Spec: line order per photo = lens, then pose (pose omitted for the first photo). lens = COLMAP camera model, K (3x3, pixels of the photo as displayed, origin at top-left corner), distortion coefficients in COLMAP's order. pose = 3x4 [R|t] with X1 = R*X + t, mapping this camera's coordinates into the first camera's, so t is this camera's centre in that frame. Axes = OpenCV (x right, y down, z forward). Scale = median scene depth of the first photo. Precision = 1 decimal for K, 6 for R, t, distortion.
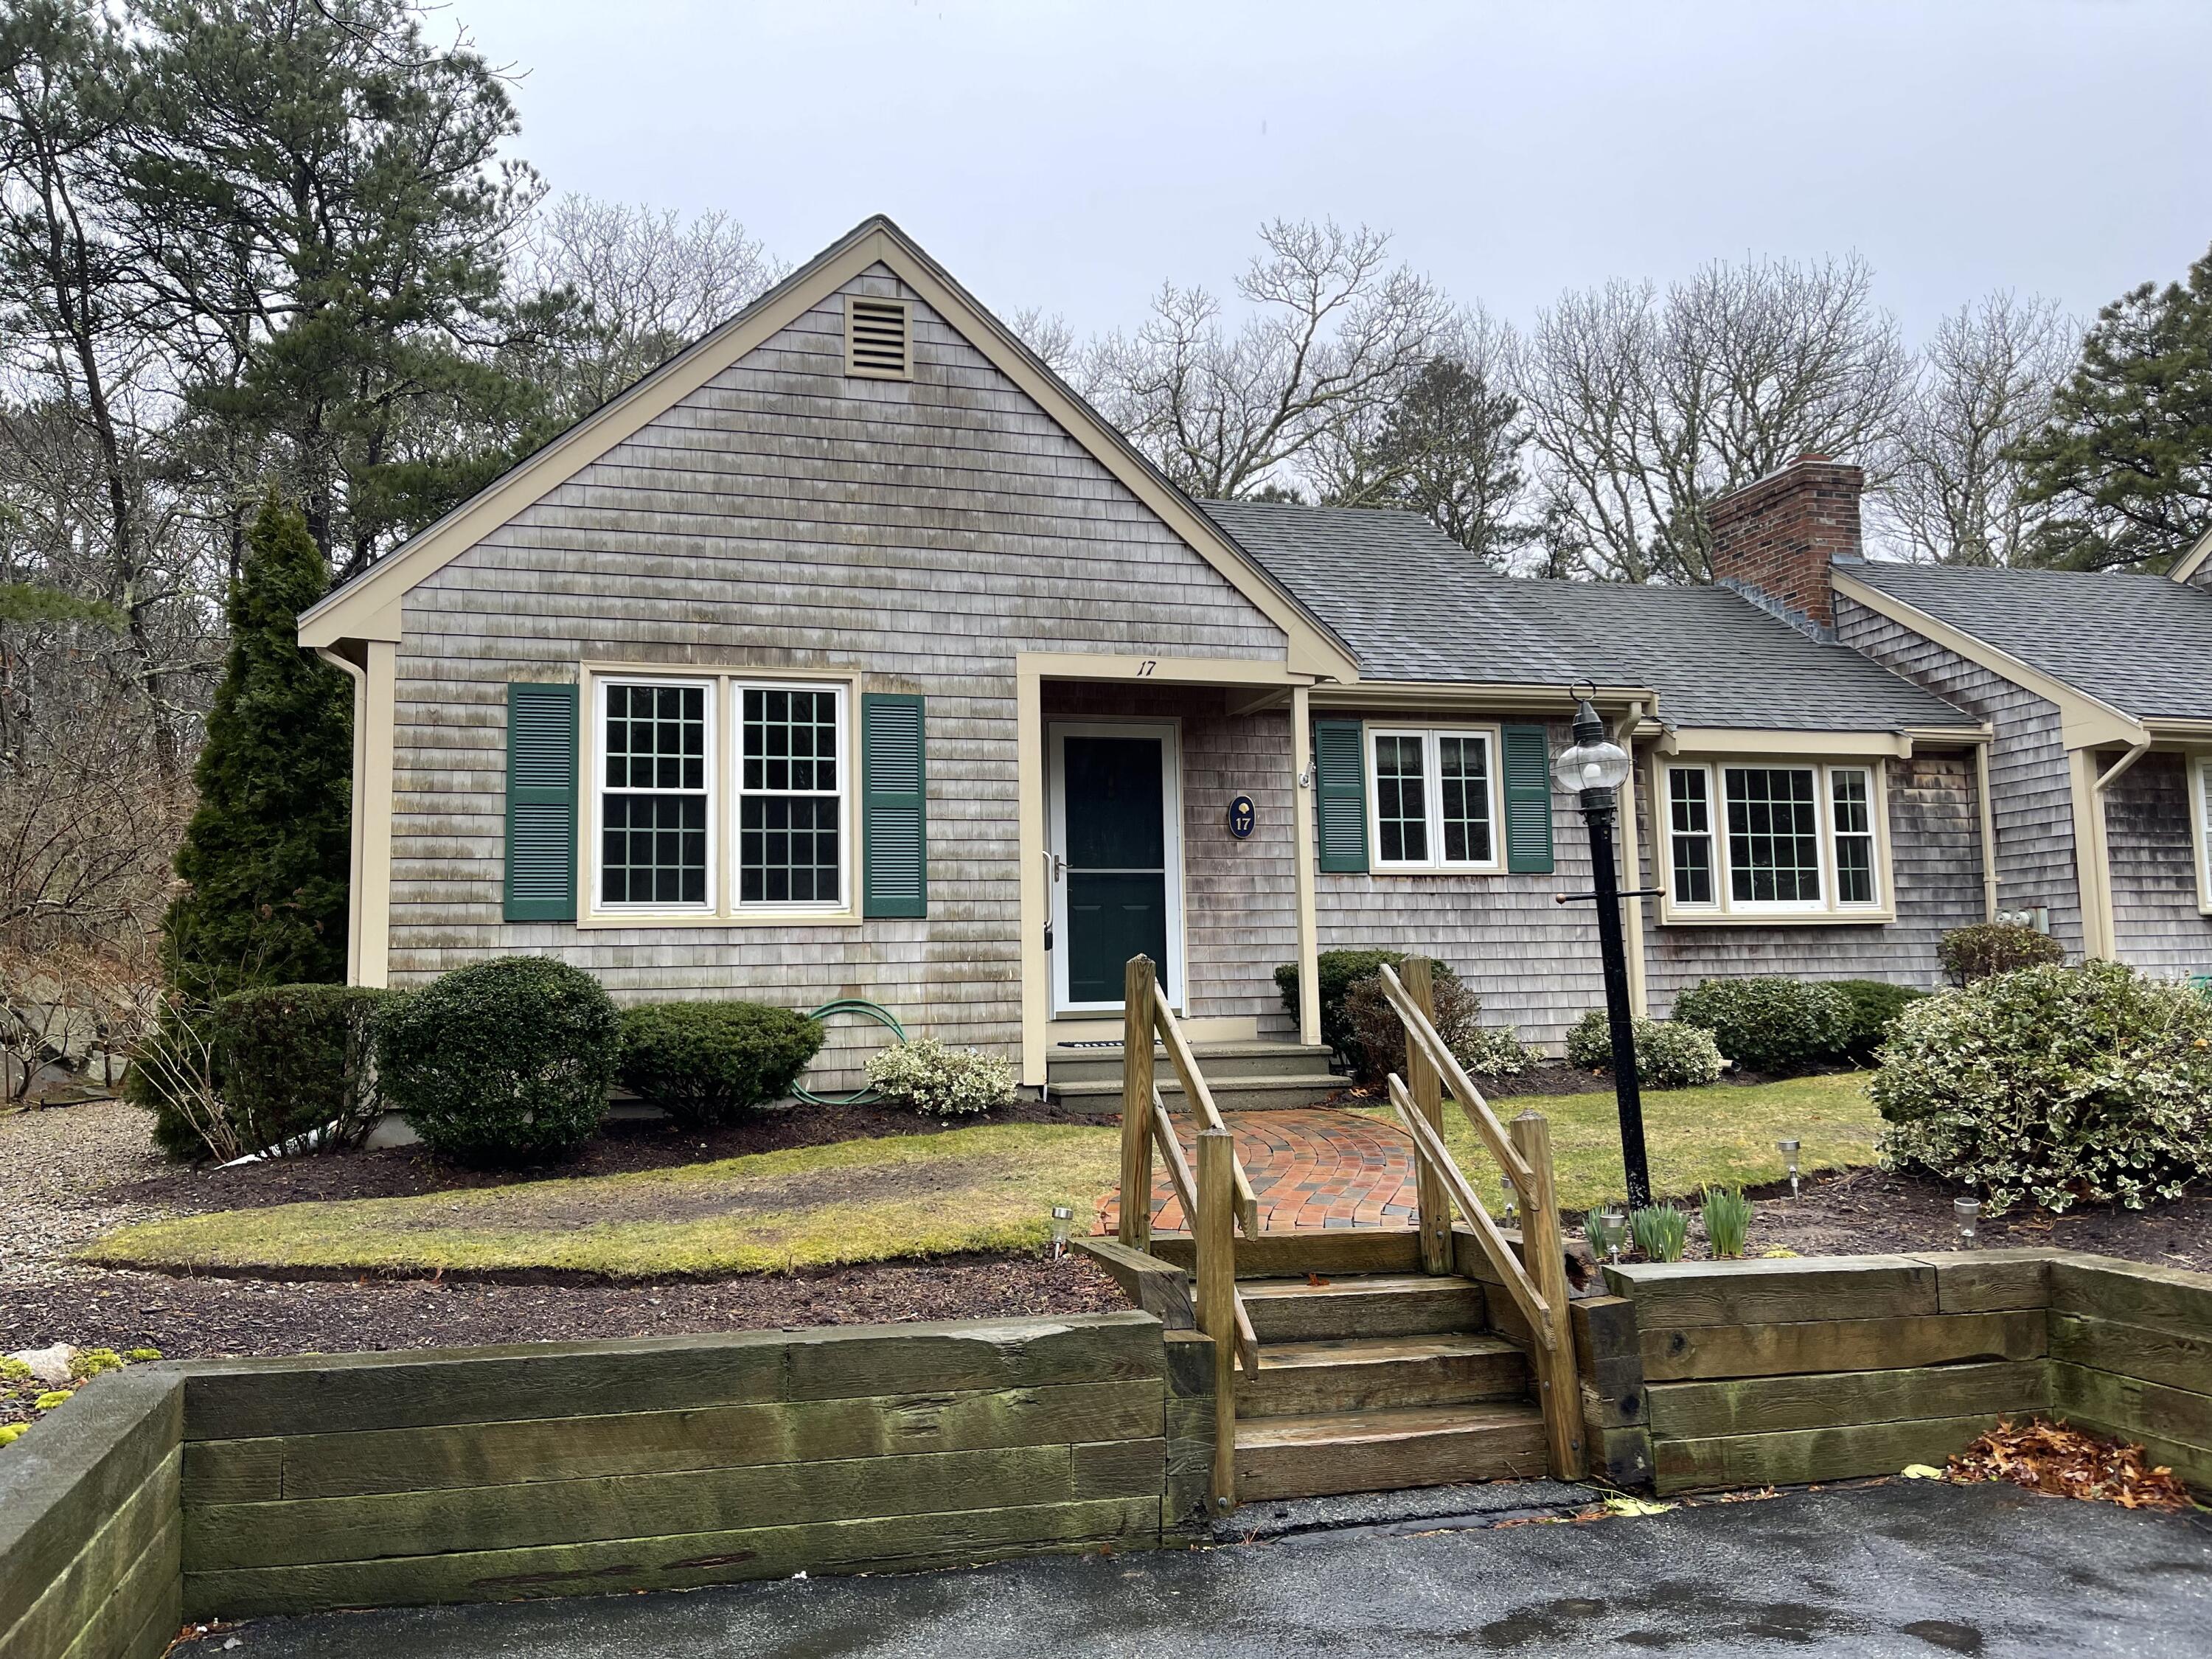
lens RADIAL K [[1688.7, 0, 1101.8], [0, 1688.7, 823.3], [0, 0, 1]] dist [0.070894, -0.095562]
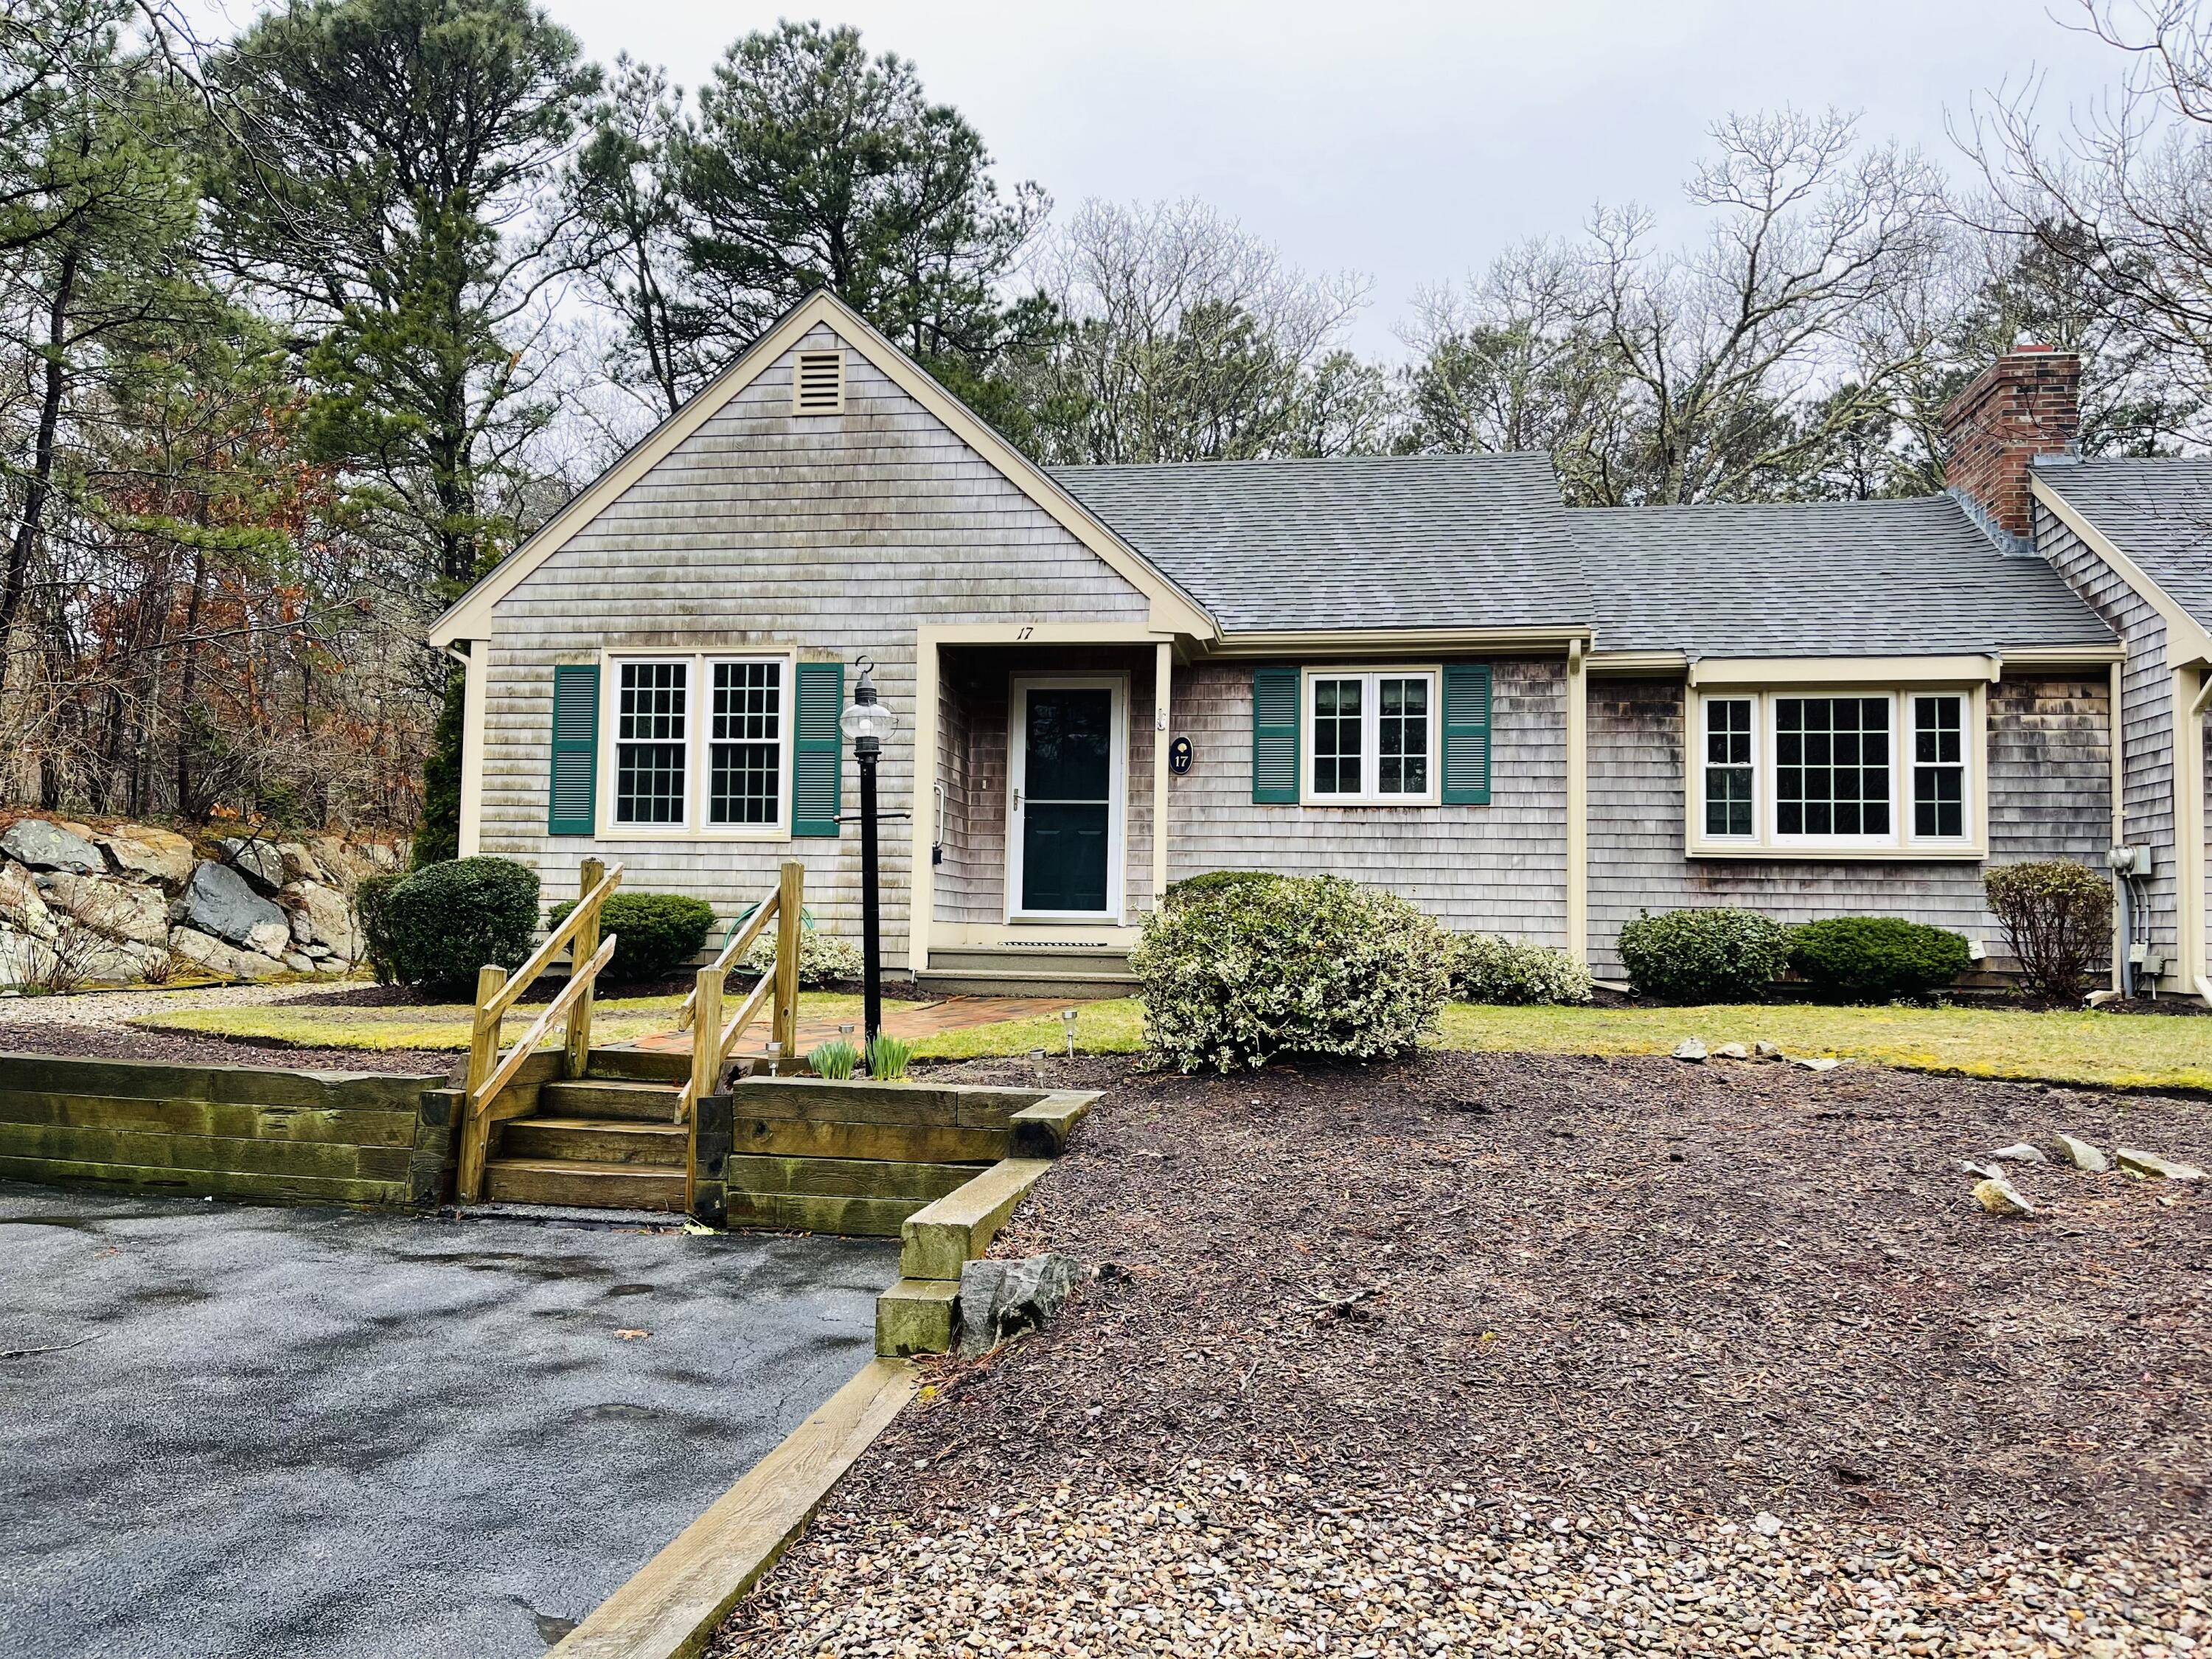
lens RADIAL K [[1688.7, 0, 1102.1], [0, 1688.7, 837.4], [0, 0, 1]] dist [0.070894, -0.095562]
pose [[0.901323, 0.011691, -0.432991, 0.549840], [0.008541, 0.998962, 0.044752, 0.000375], [0.433064, -0.044034, 0.900287, -0.064265]]
